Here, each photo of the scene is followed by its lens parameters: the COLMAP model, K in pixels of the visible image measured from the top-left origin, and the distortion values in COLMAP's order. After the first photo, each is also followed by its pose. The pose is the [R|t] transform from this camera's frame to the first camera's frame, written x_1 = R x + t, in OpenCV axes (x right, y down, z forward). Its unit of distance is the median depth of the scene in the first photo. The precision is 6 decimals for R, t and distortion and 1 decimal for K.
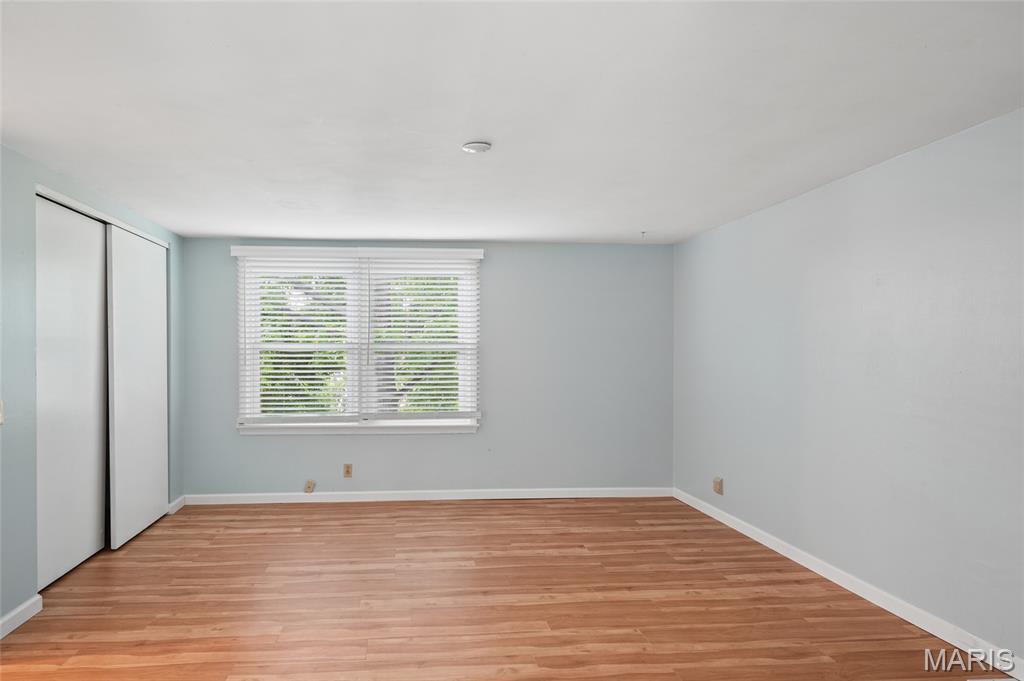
lens RADIAL K [[597.3, 0, 513.2], [0, 597.3, 344.6], [0, 0, 1]] dist [-0.000003, -0.000155]
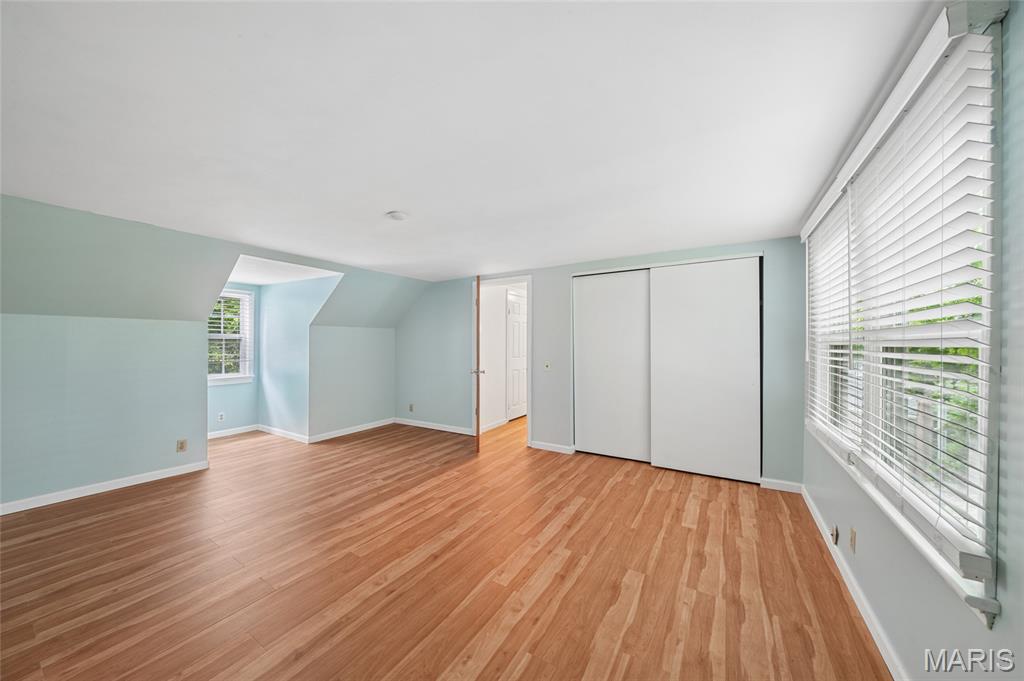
lens RADIAL K [[357.2, 0, 516.2], [0, 357.2, 343.4], [0, 0, 1]] dist [-0.006348, -0.000044]
pose [[-0.660058, -0.000641, -0.751214, 0.309738], [0.006445, 0.999958, -0.006516, 0.010160], [0.751187, -0.009143, -0.660027, 1.336368]]
